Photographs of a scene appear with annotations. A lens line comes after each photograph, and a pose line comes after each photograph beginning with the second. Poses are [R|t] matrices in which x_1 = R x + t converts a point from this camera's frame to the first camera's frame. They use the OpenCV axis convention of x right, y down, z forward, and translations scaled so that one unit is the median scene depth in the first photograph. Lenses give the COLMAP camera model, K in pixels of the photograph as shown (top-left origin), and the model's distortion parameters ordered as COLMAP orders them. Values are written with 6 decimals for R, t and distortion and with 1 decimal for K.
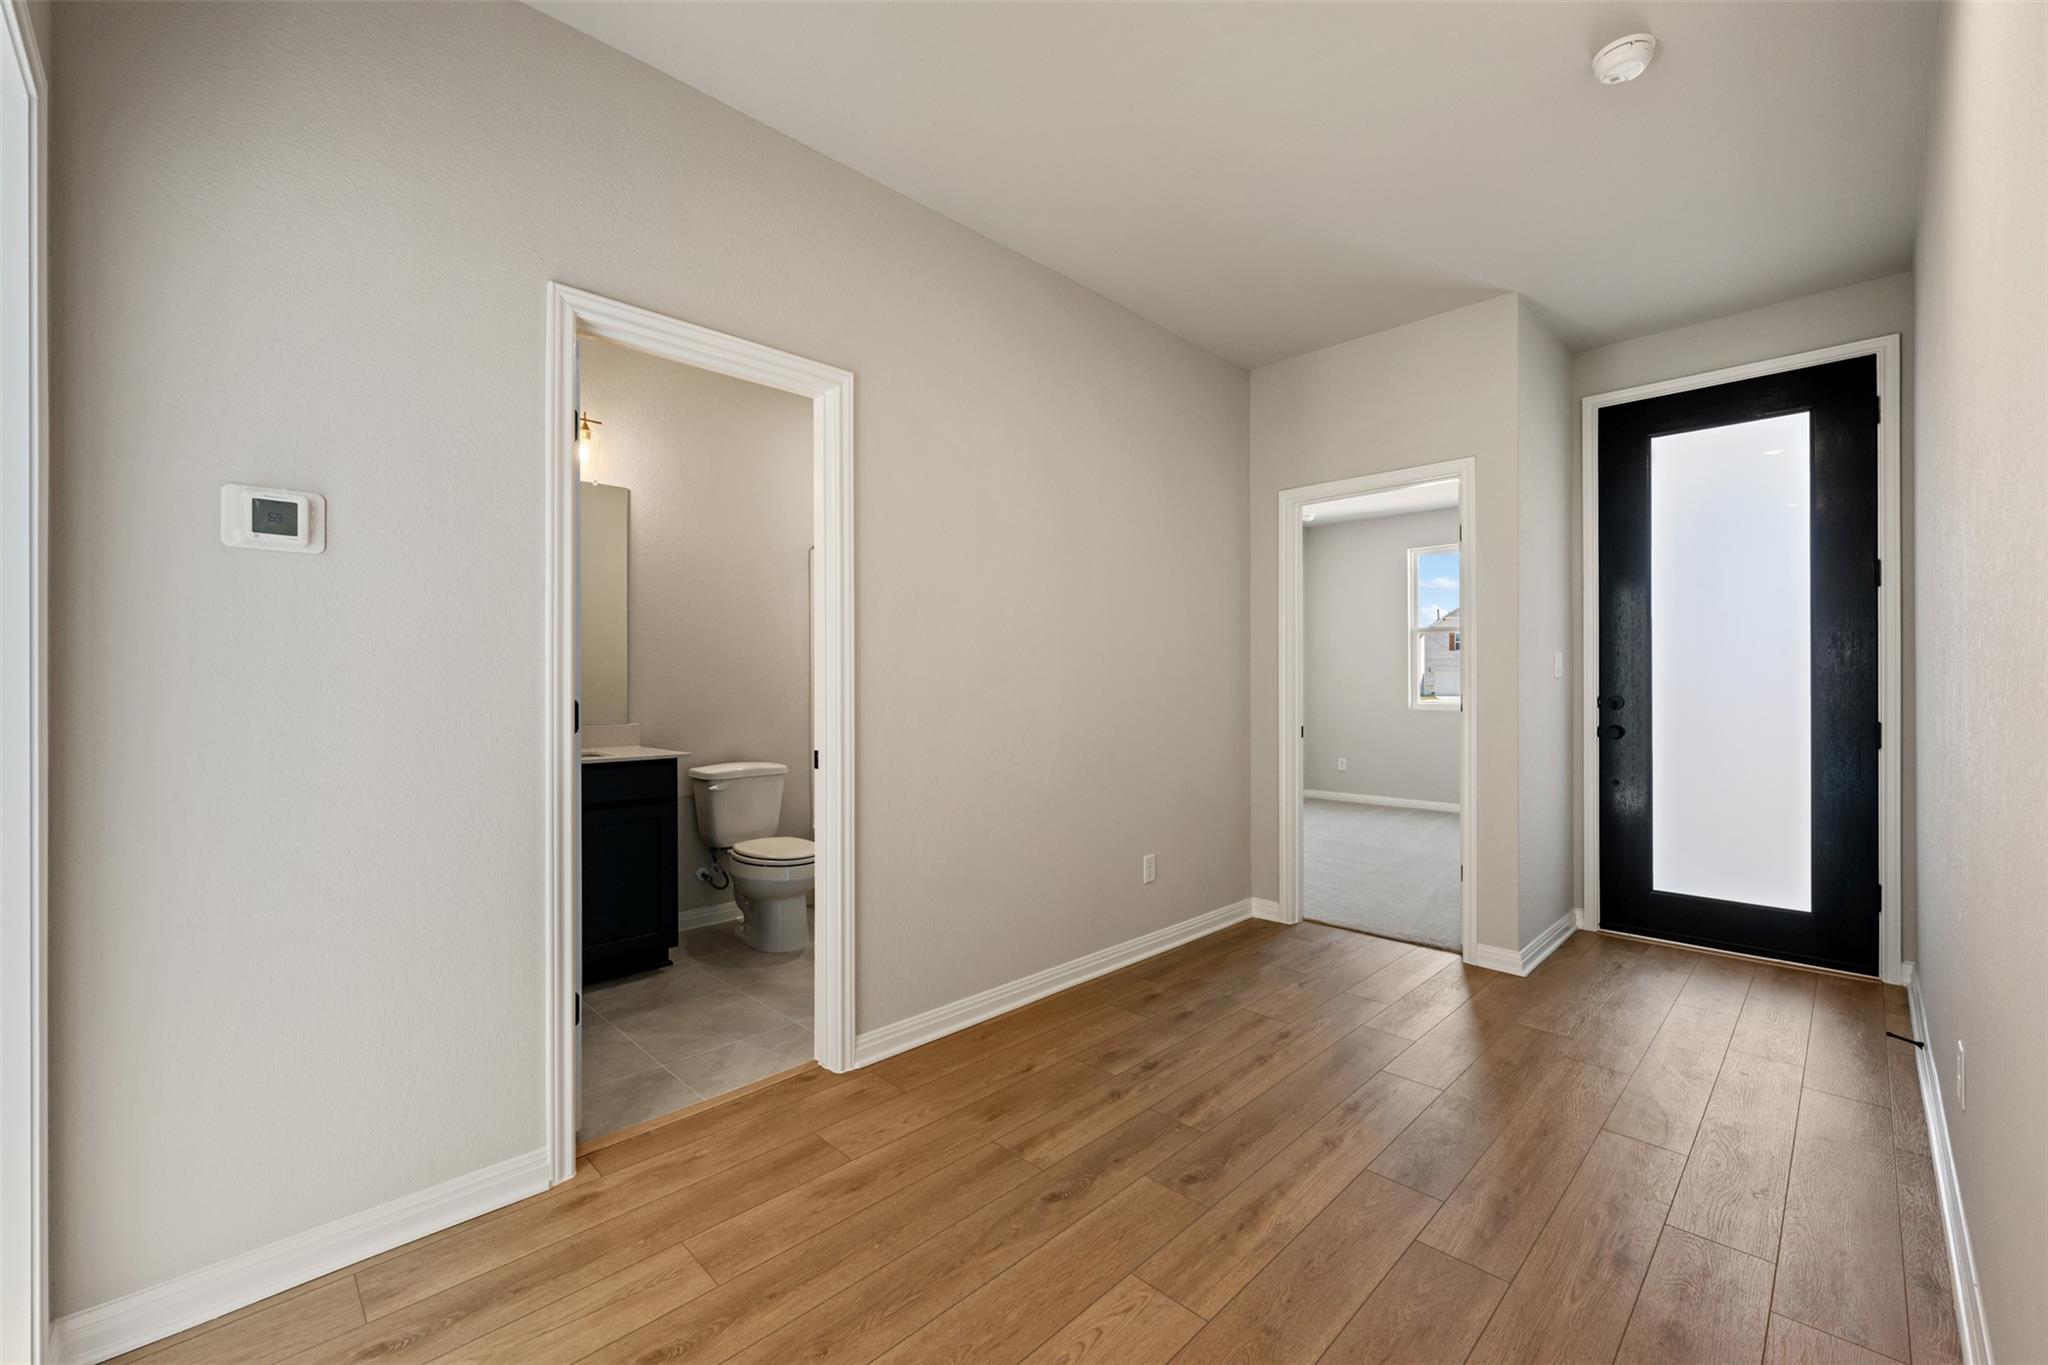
lens RADIAL K [[819.5, 0, 1019.1], [0, 819.5, 680.4], [0, 0, 1]] dist [0.002278, -0.001314]
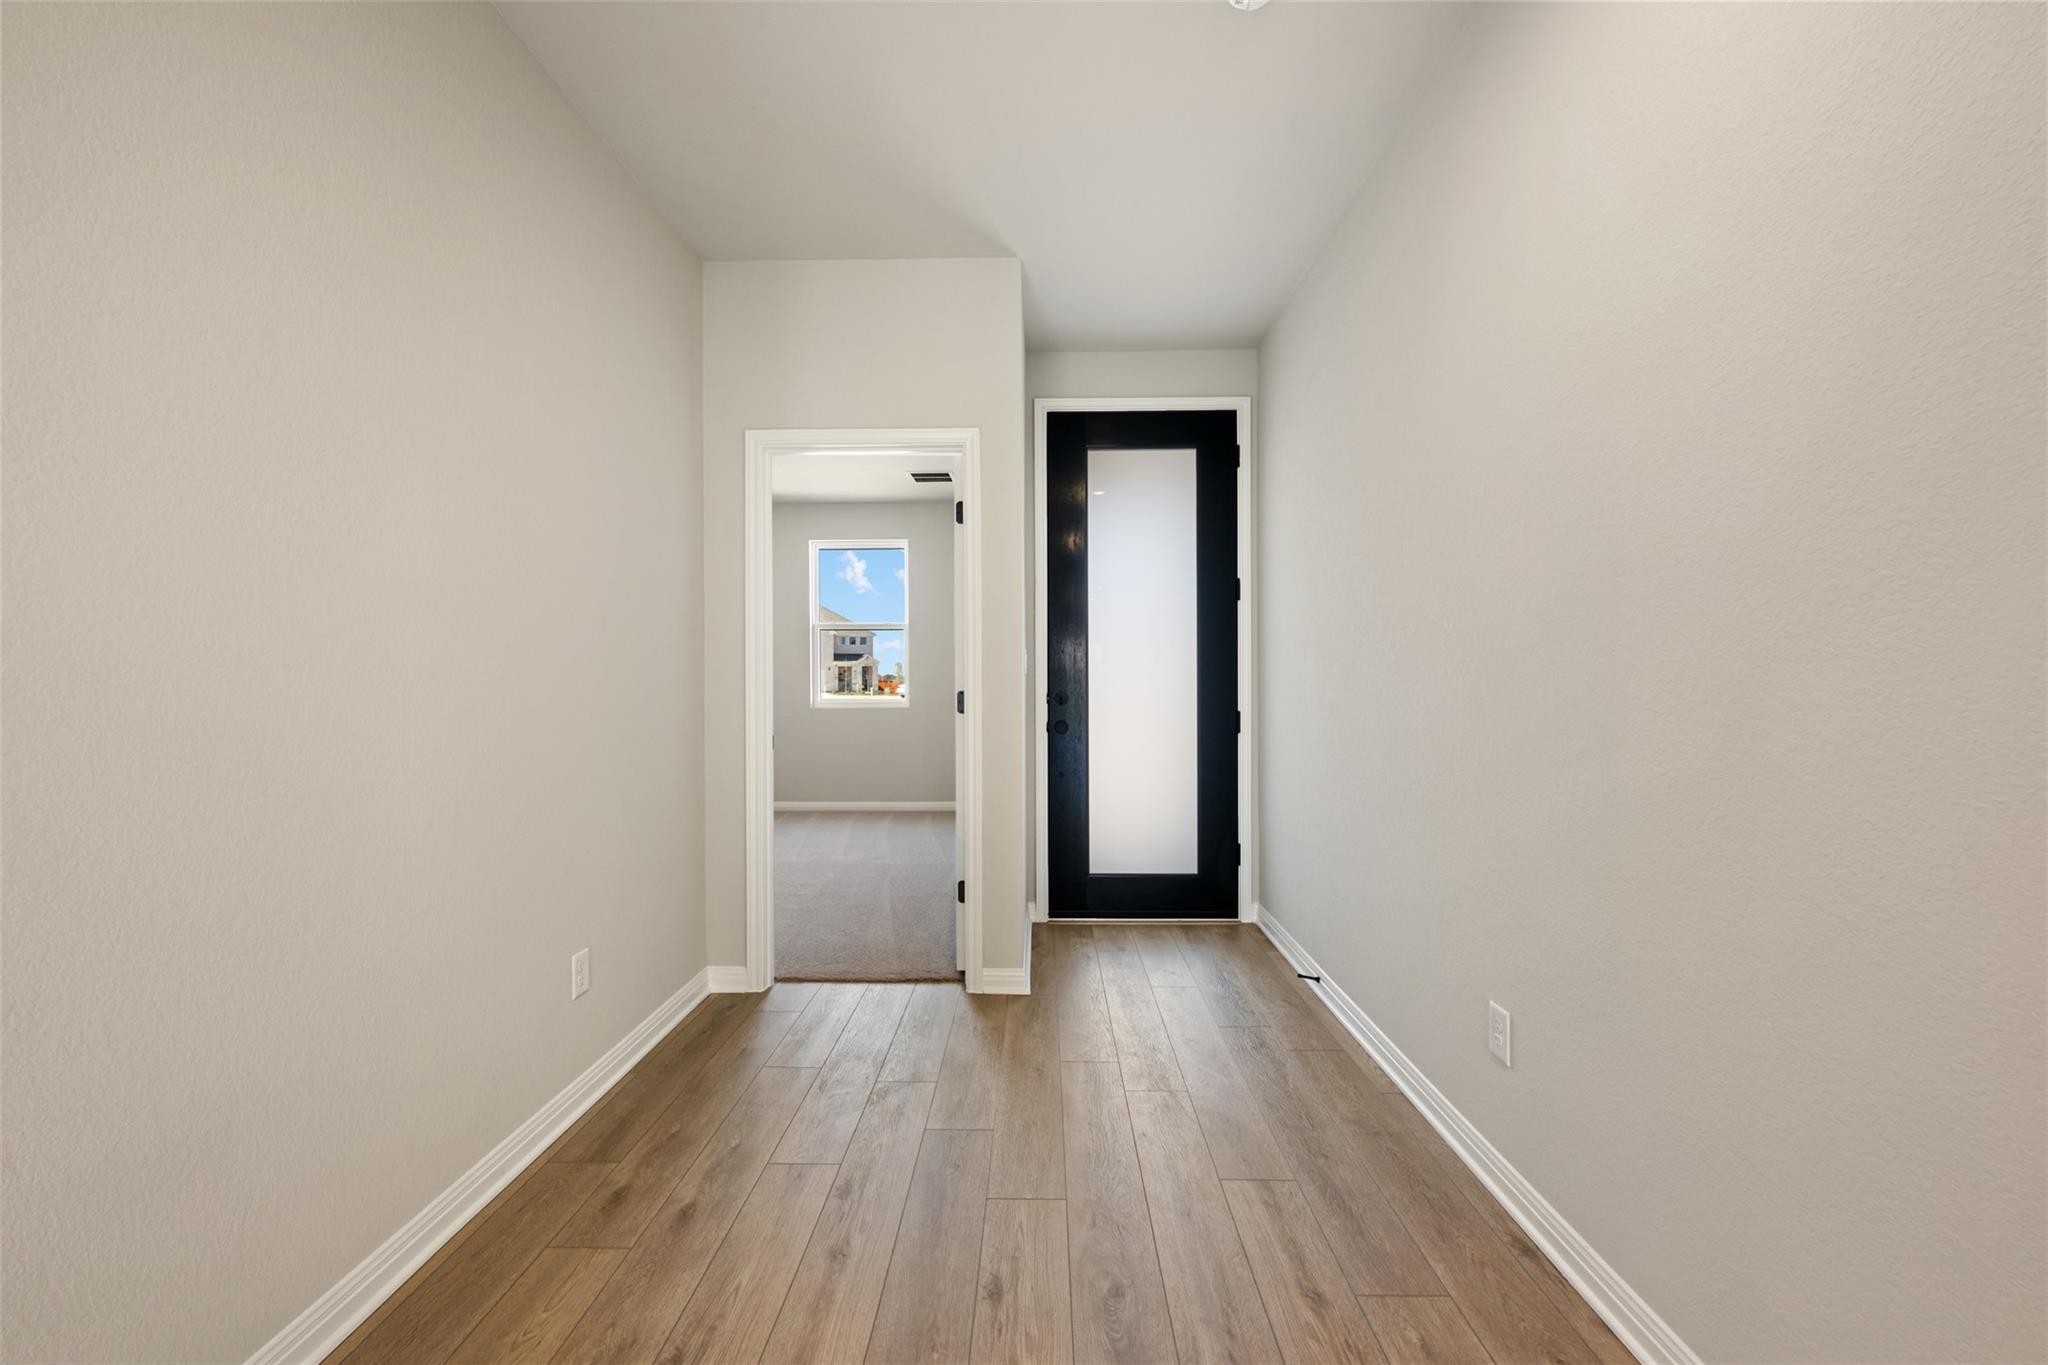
lens RADIAL K [[819.5, 0, 1012.6], [0, 819.5, 683.5], [0, 0, 1]] dist [0.002278, -0.001314]
pose [[0.718802, -0.004619, 0.695200, -0.045672], [-0.000313, 0.999976, 0.006968, 0.000937], [-0.695215, -0.005227, 0.718783, 0.346613]]
